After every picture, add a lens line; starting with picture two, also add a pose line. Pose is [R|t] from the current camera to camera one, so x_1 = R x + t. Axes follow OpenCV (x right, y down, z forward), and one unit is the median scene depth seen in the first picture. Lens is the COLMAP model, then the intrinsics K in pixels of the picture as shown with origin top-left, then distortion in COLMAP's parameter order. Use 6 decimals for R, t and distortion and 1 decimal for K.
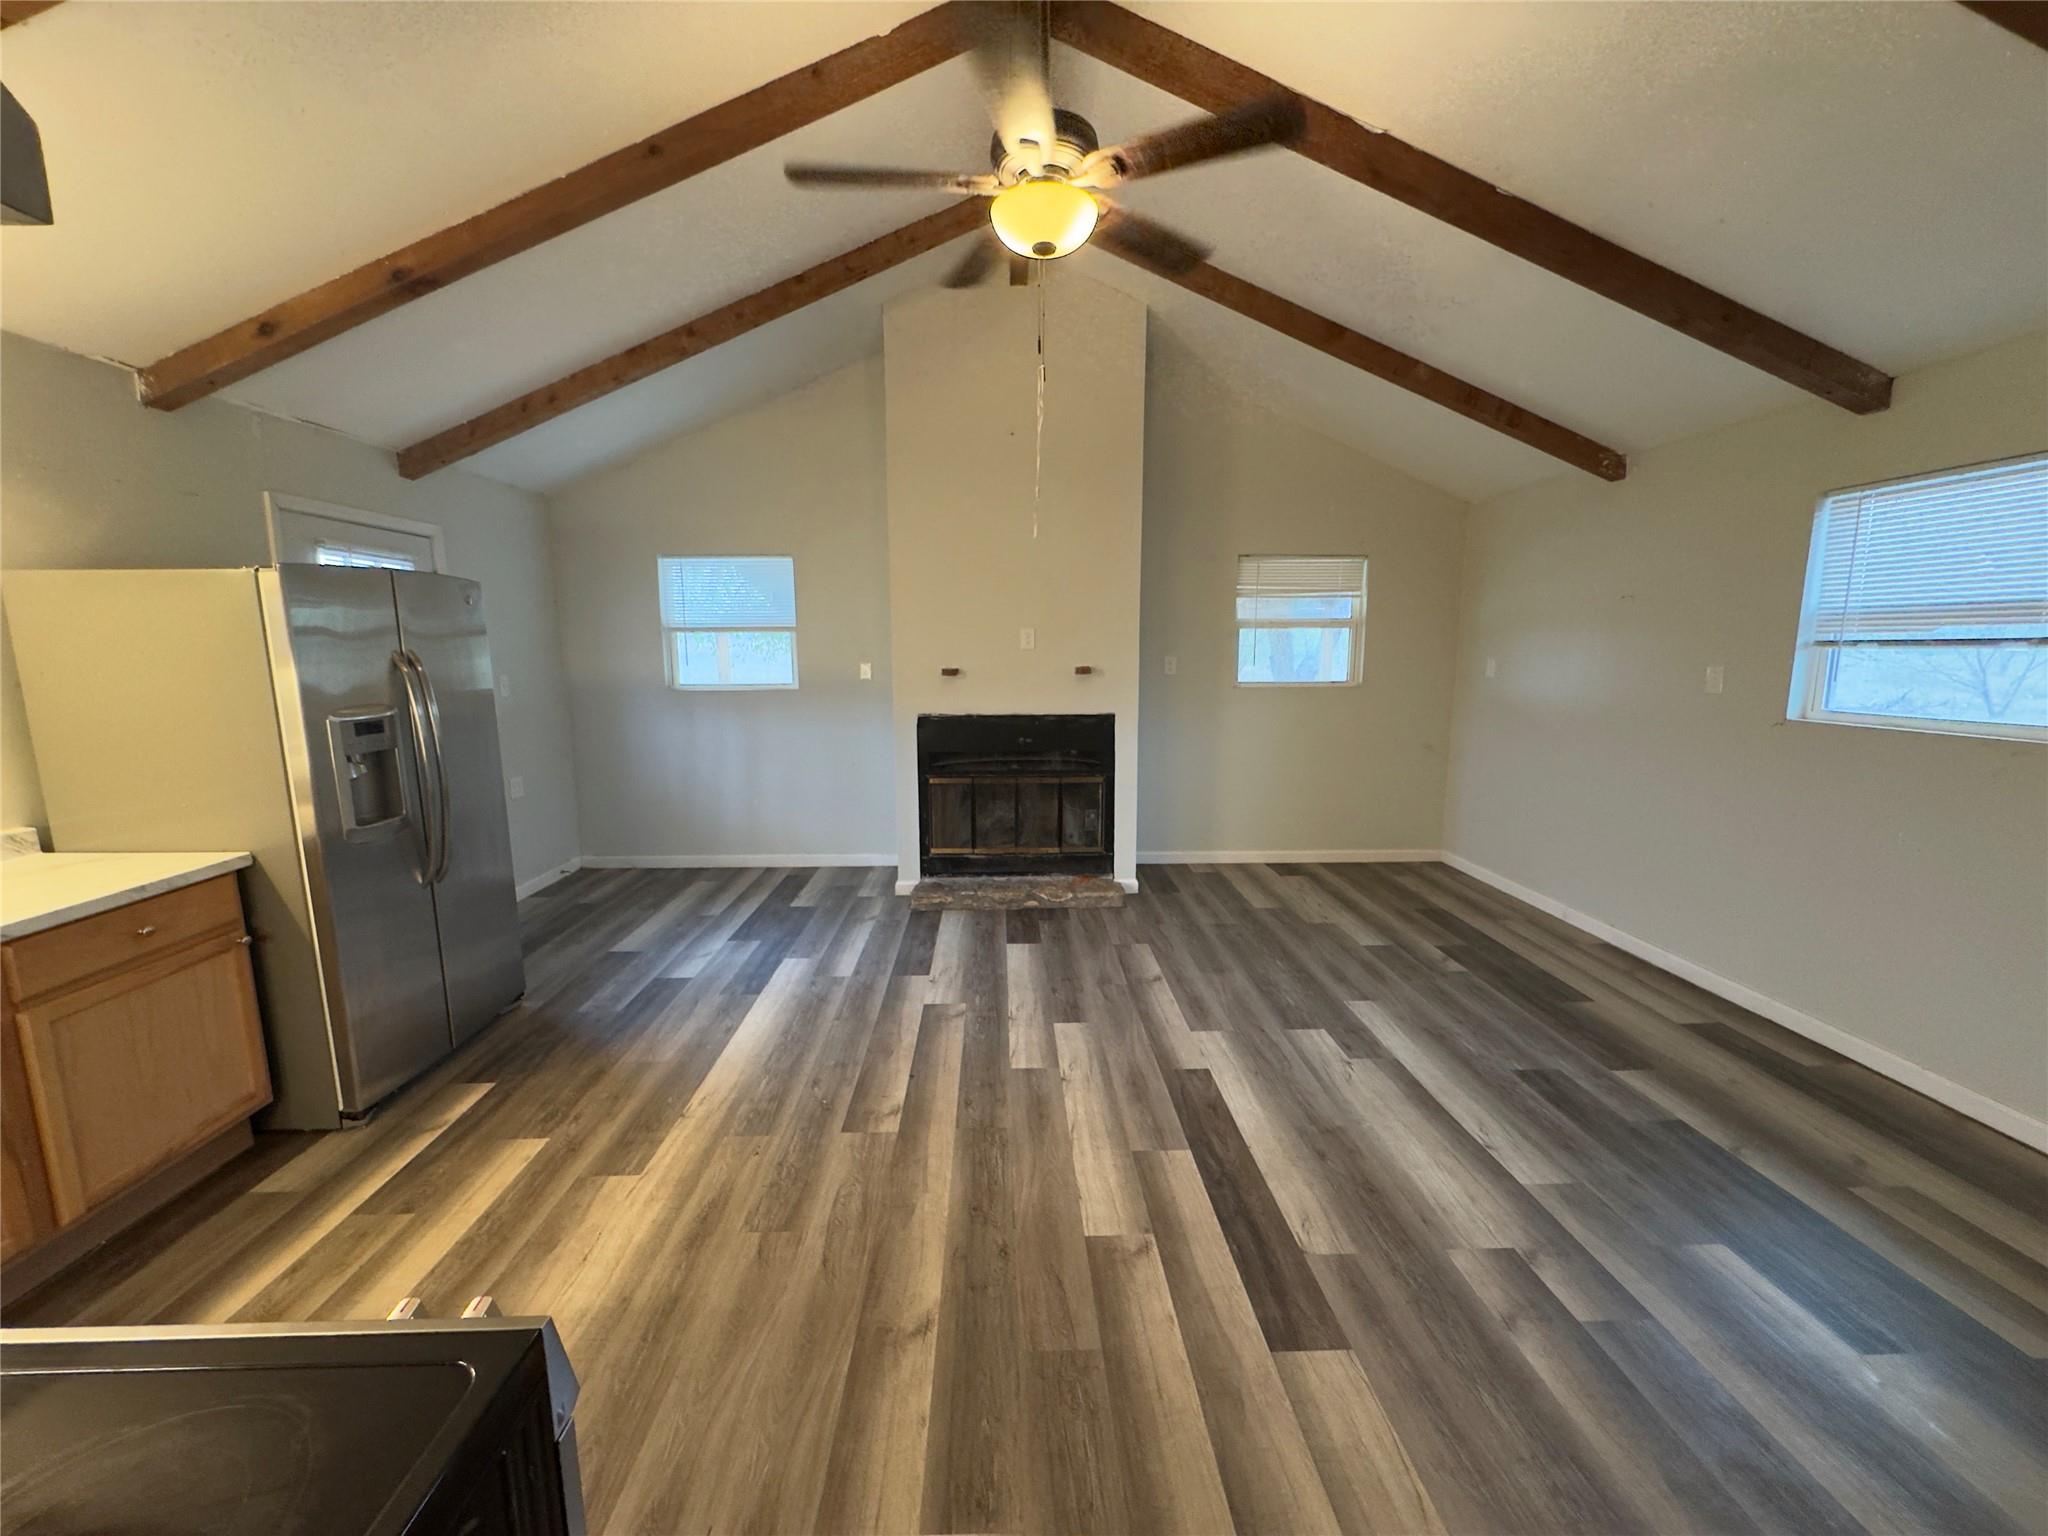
lens RADIAL K [[818.7, 0, 1027.2], [0, 818.7, 771.8], [0, 0, 1]] dist [-0.004518, 0.000761]
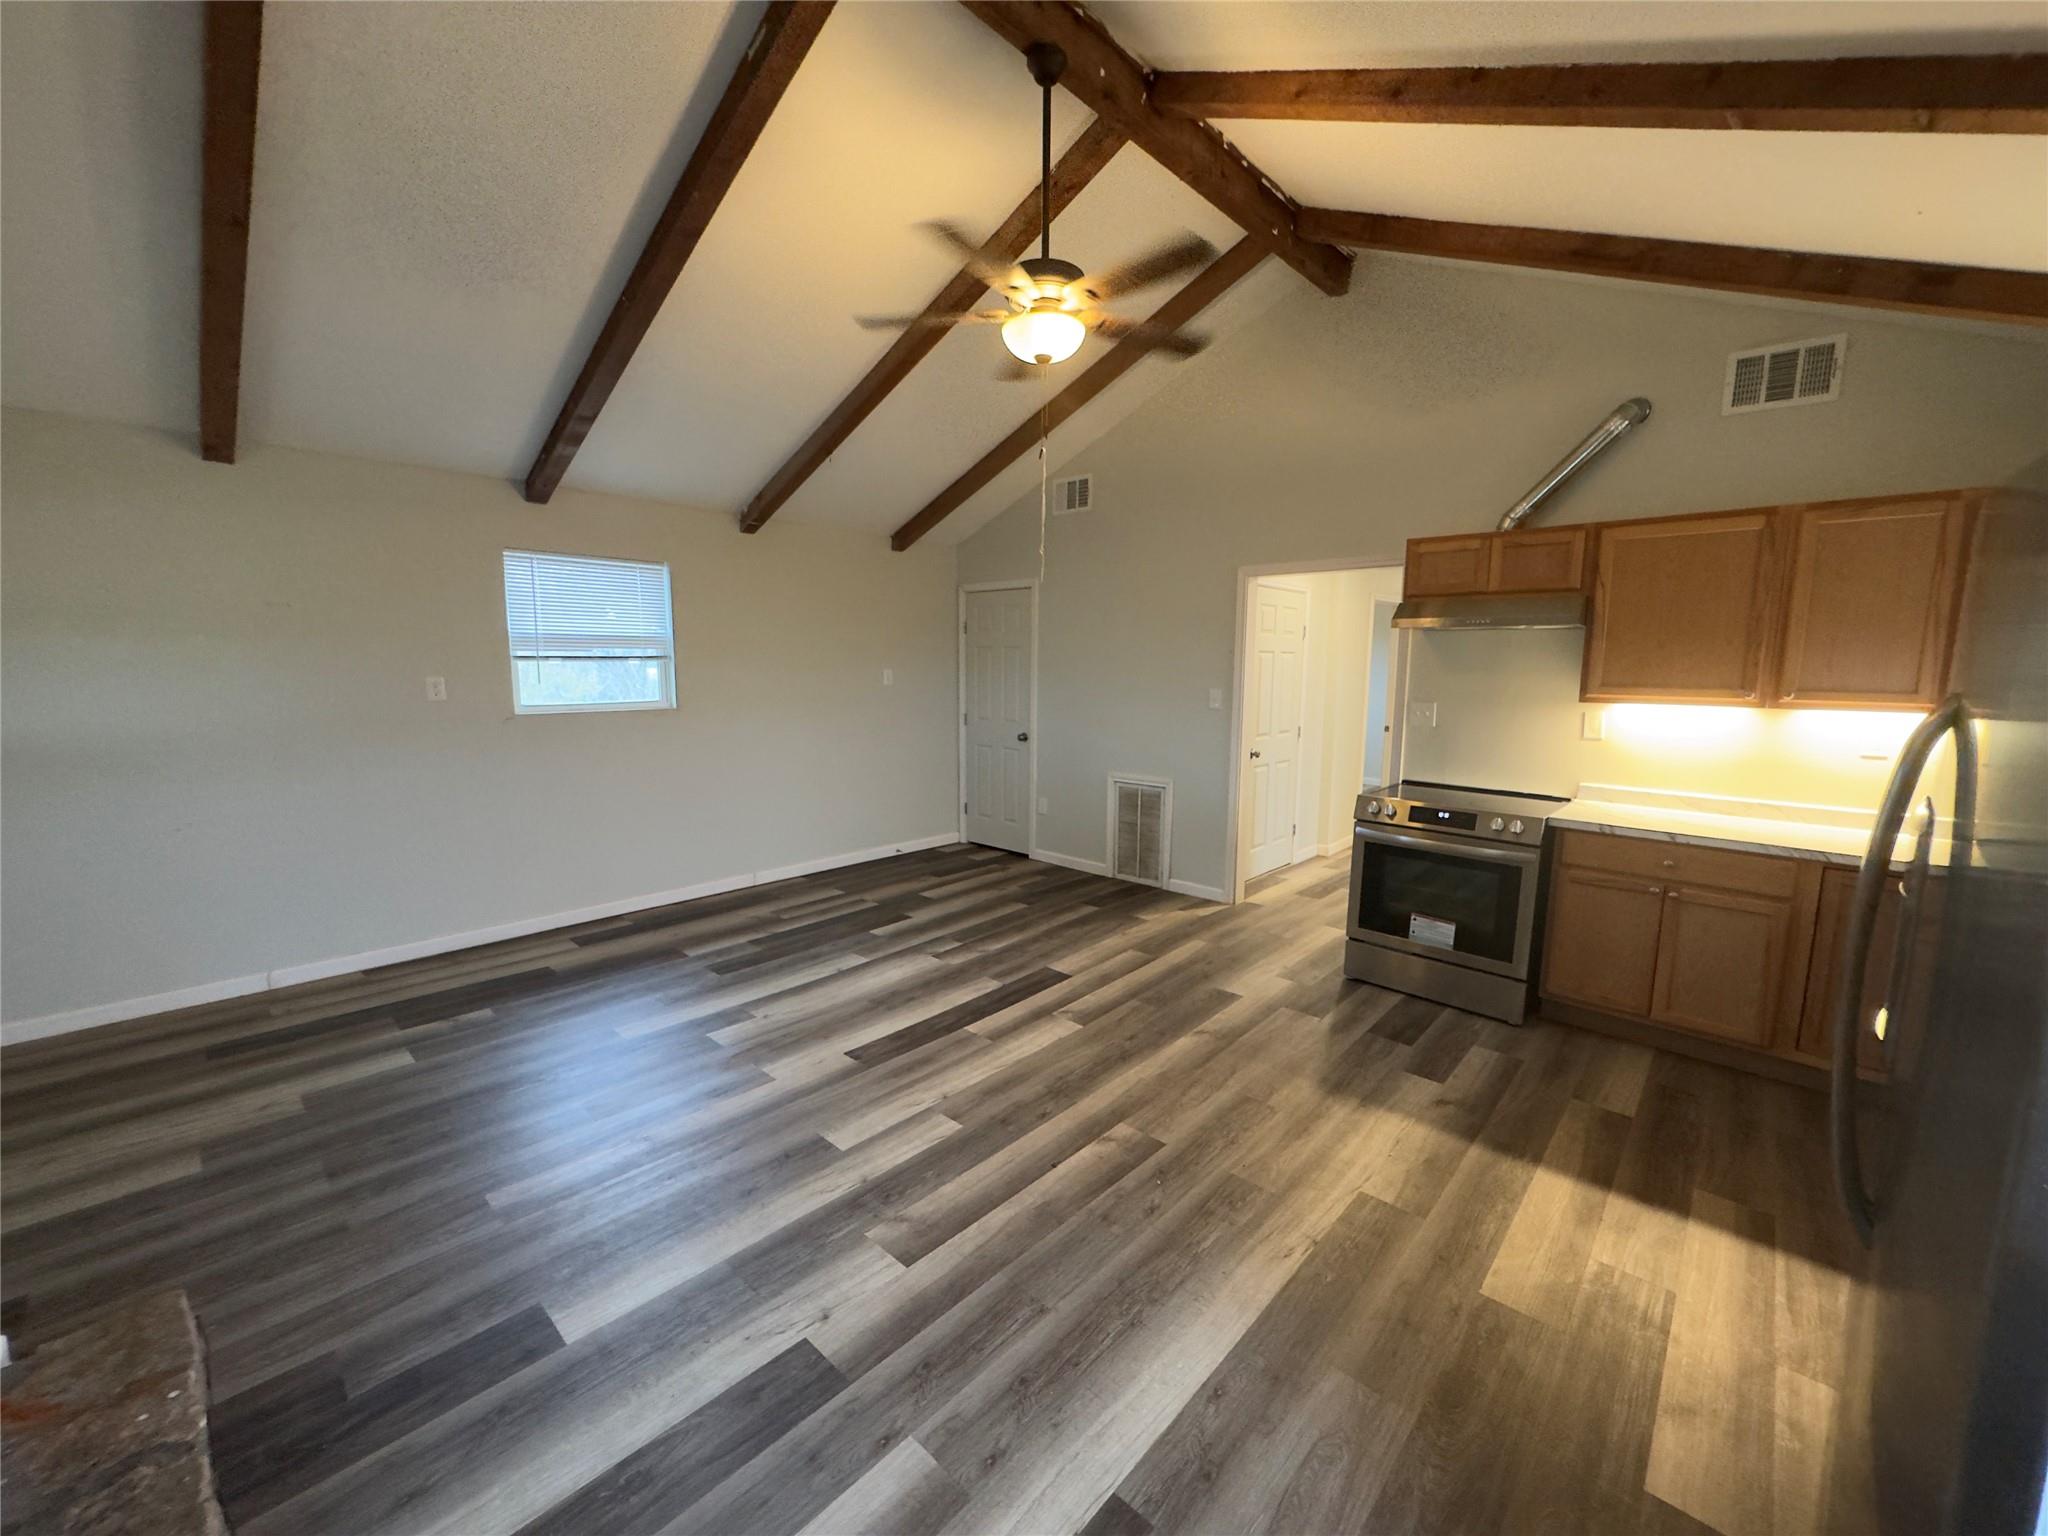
lens RADIAL K [[818.7, 0, 1019.5], [0, 818.7, 764.8], [0, 0, 1]] dist [-0.004518, 0.000761]
pose [[-0.709448, -0.094639, 0.698374, -0.646089], [0.100495, 0.967231, 0.233162, -0.228059], [-0.697556, 0.235600, -0.676689, 1.443098]]
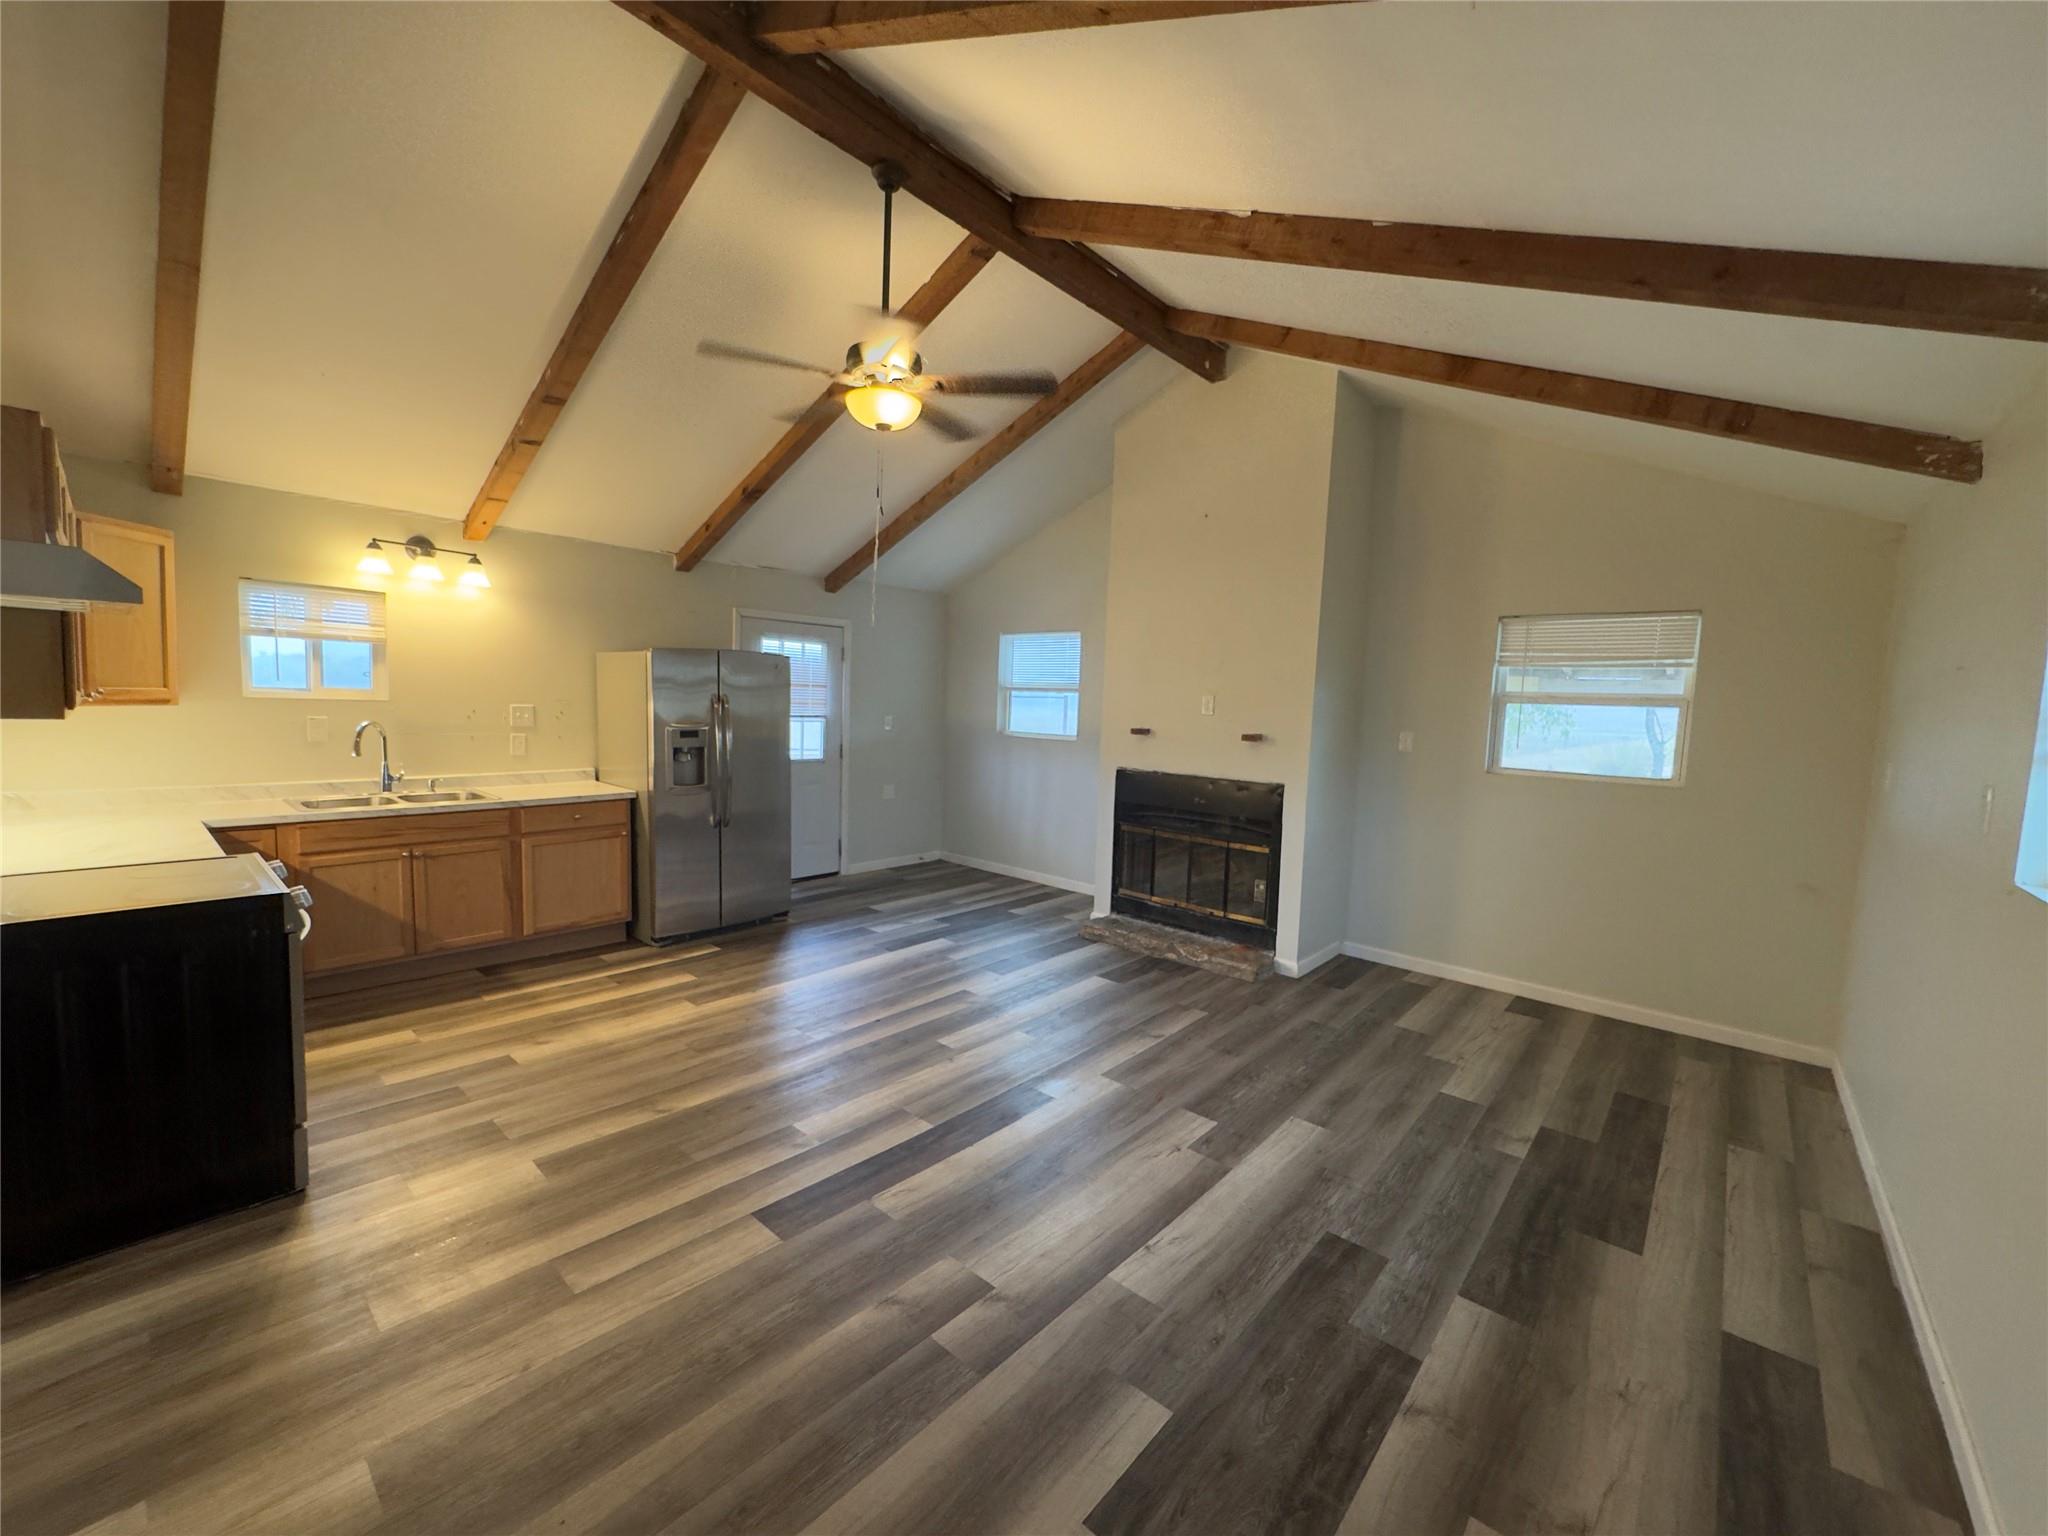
lens RADIAL K [[818.7, 0, 1022.1], [0, 818.7, 771.6], [0, 0, 1]] dist [-0.004518, 0.000761]
pose [[0.727928, 0.091137, -0.679570, 0.859699], [-0.145100, 0.989155, -0.022771, -0.030622], [0.670125, 0.115182, 0.733257, 0.128611]]
